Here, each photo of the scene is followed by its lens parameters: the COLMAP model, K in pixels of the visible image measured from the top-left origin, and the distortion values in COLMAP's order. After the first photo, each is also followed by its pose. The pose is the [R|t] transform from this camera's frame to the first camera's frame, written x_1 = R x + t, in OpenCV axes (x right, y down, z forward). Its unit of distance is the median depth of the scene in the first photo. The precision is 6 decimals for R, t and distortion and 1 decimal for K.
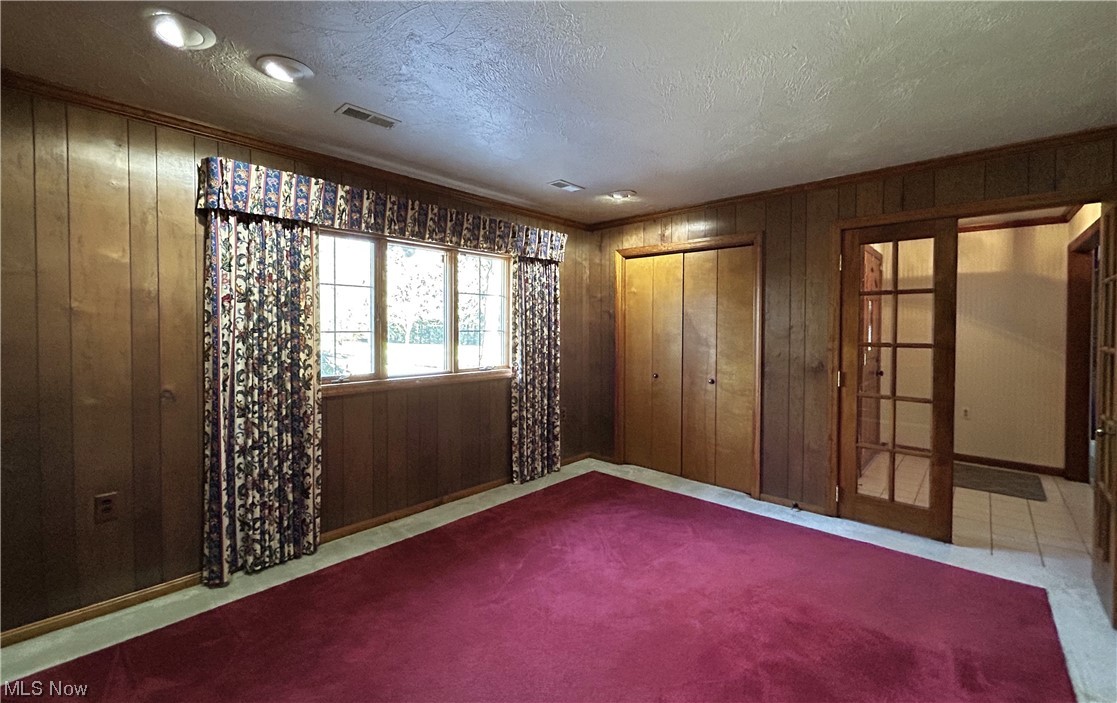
lens RADIAL K [[447.7, 0, 558.4], [0, 447.7, 347.2], [0, 0, 1]] dist [0.000324, -0.000024]
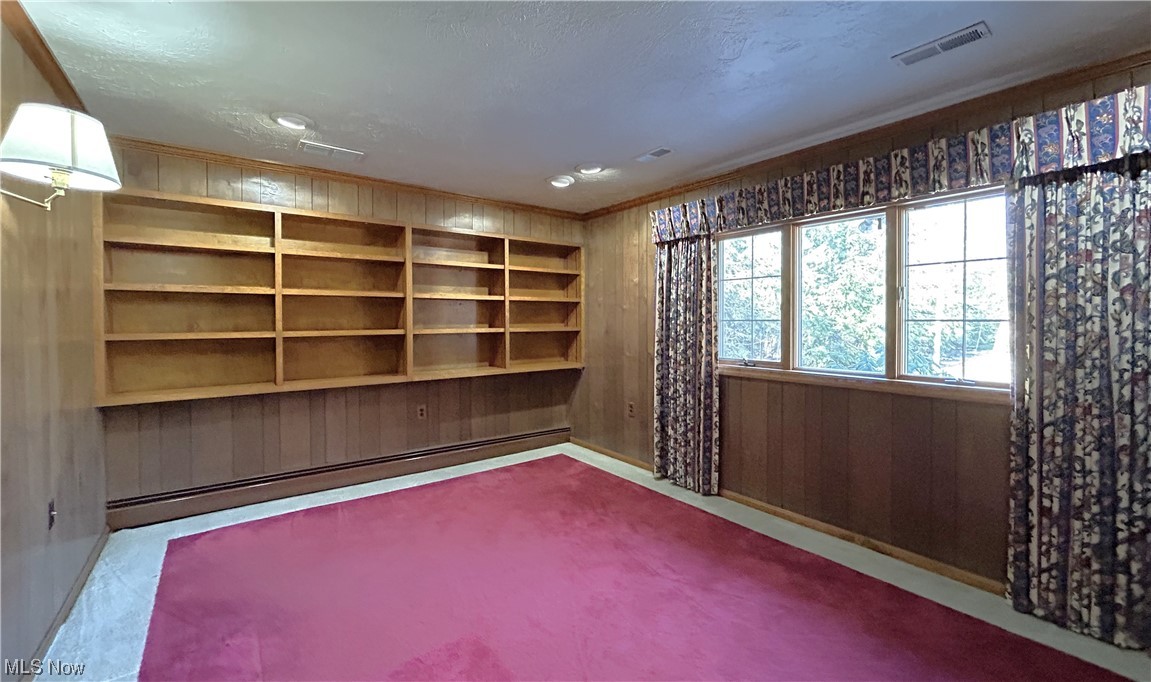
lens RADIAL K [[461.7, 0, 575.5], [0, 461.7, 341.0], [0, 0, 1]] dist [-0.001203, -0.000104]
pose [[-0.161741, 0.036300, -0.986165, 0.682161], [-0.048837, 0.997804, 0.044738, -0.013190], [0.985624, 0.055397, -0.159613, 0.724318]]
